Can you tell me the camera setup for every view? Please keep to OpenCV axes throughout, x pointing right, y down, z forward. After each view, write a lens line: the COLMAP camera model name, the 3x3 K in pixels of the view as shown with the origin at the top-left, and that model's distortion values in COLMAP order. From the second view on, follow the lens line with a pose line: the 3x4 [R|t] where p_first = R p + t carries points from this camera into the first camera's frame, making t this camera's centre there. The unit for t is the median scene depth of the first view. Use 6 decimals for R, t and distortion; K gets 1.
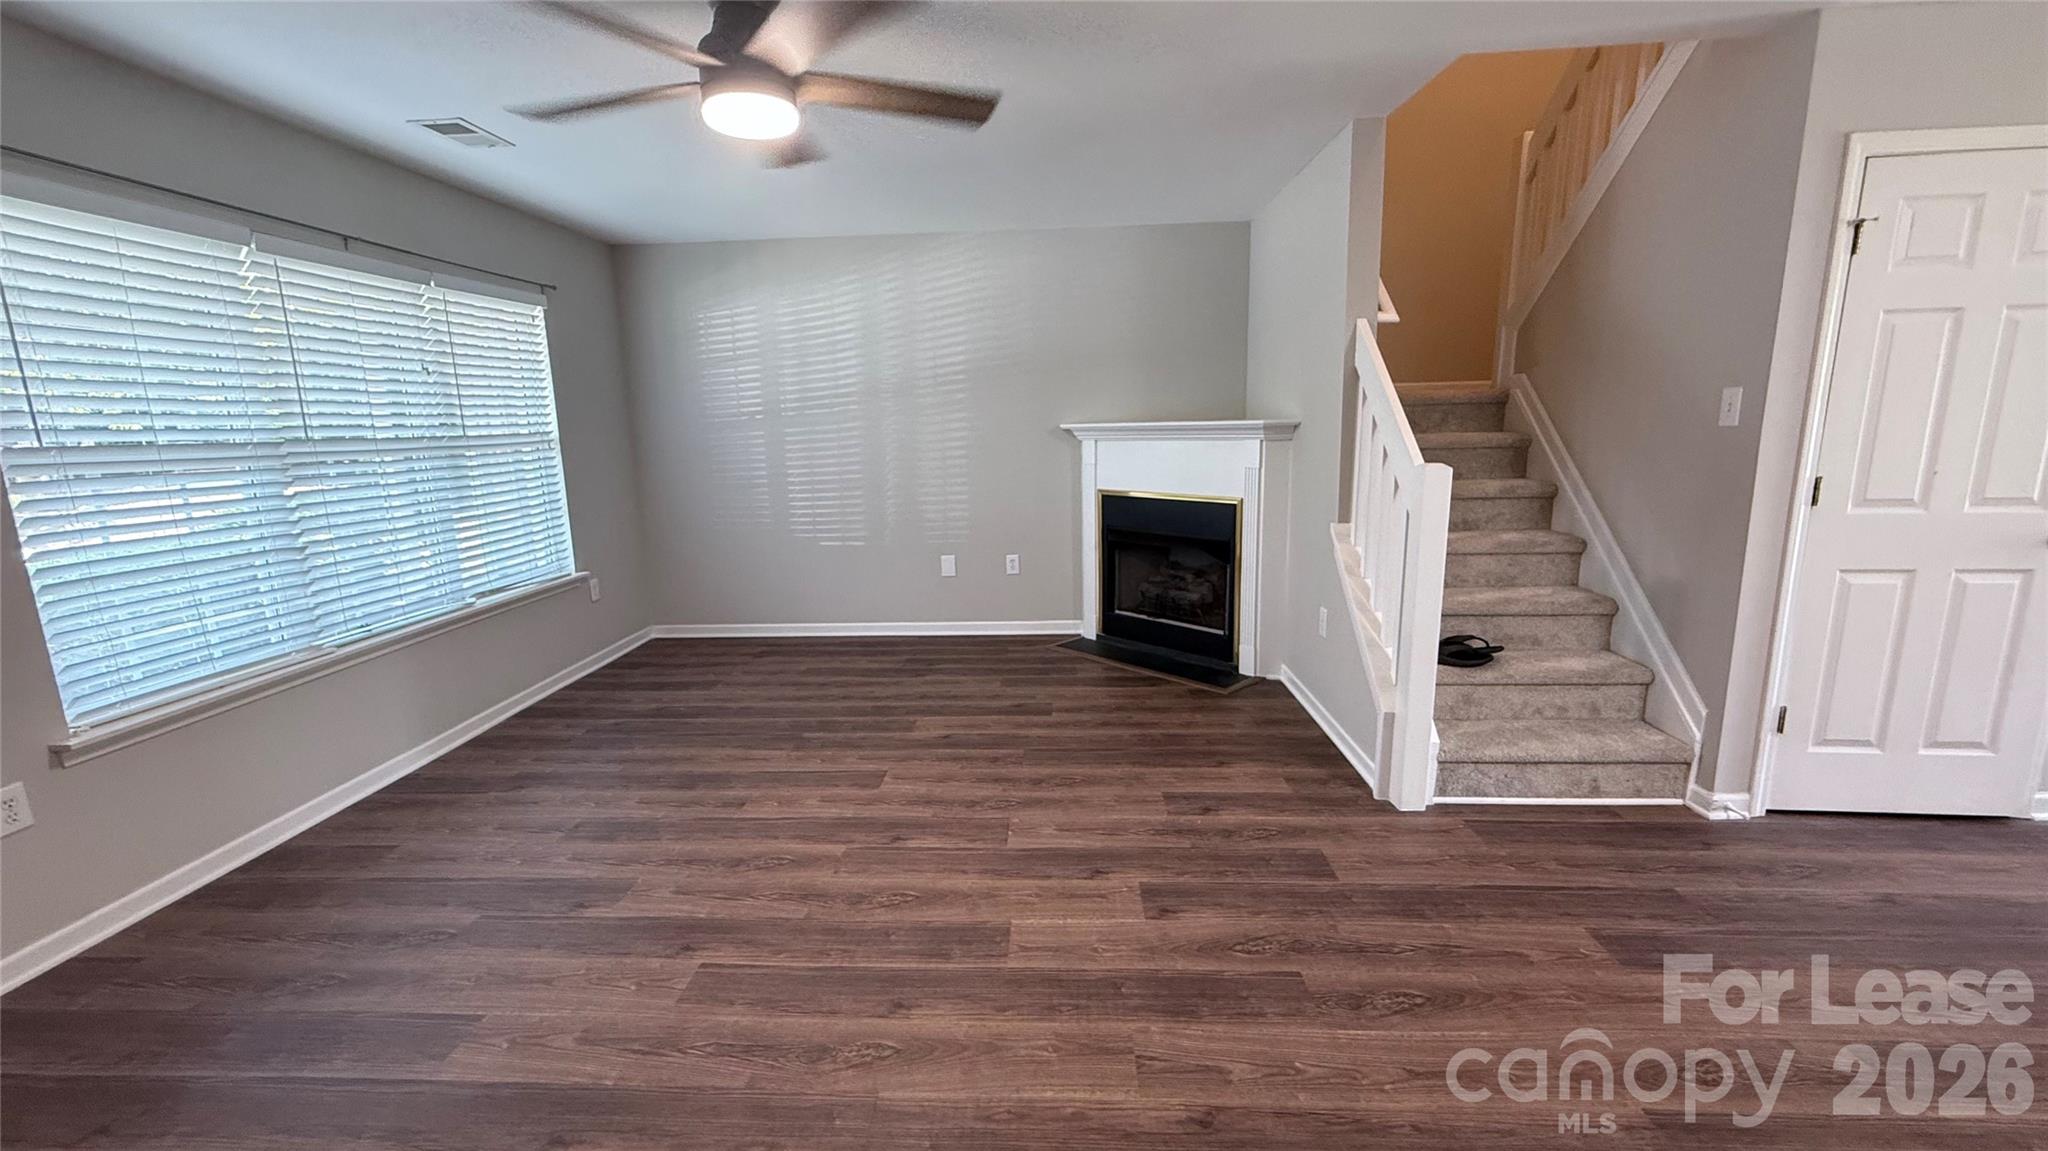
lens RADIAL K [[815.5, 0, 1019.8], [0, 815.5, 579.2], [0, 0, 1]] dist [0.000358, 0.000268]
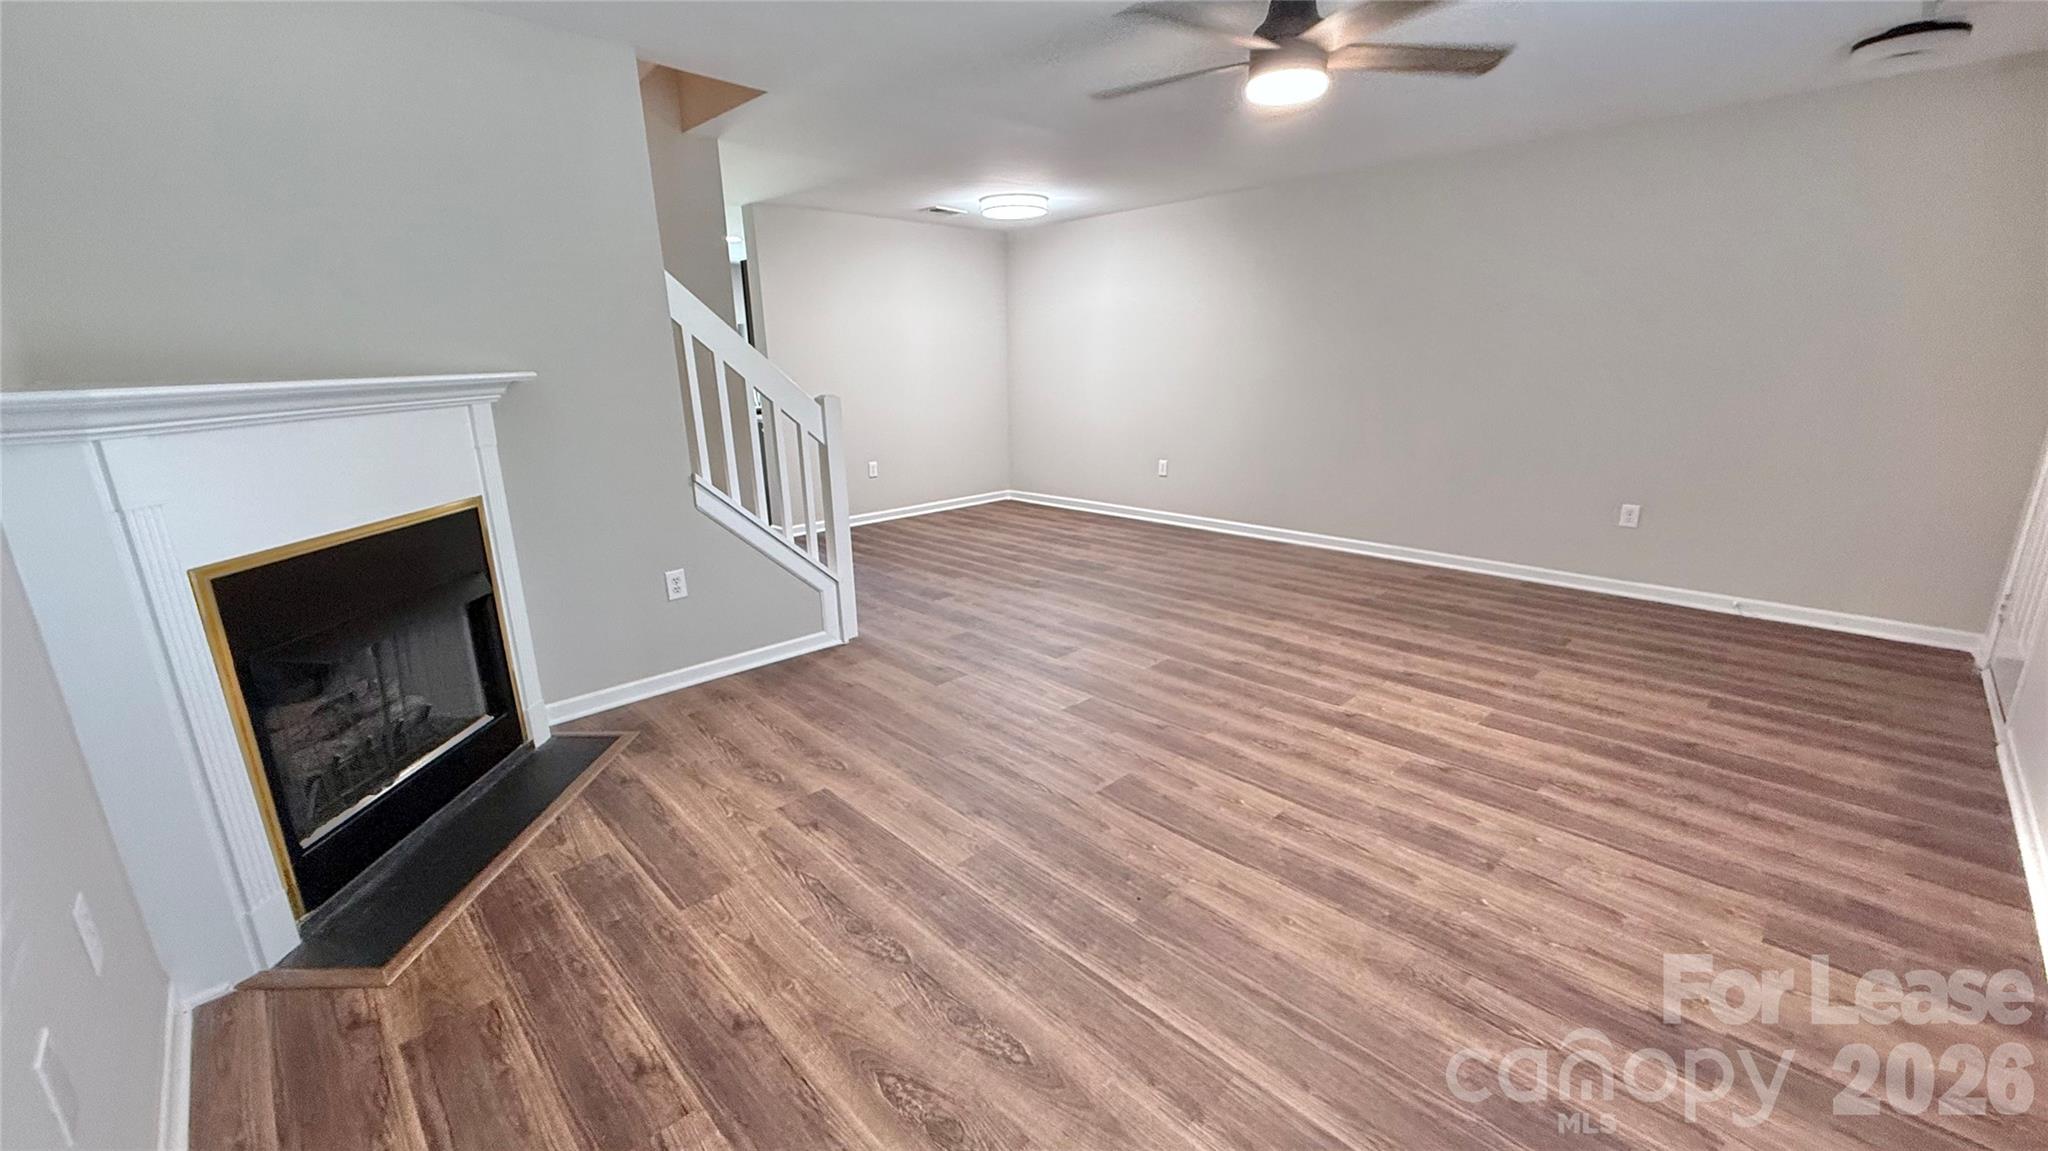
lens RADIAL K [[815.5, 0, 1034.3], [0, 815.5, 573.9], [0, 0, 1]] dist [0.000358, 0.000268]
pose [[-0.736787, -0.141886, 0.661070, -0.675164], [0.164171, 0.910930, 0.378489, -0.298875], [-0.655891, 0.387394, -0.647868, 1.623363]]
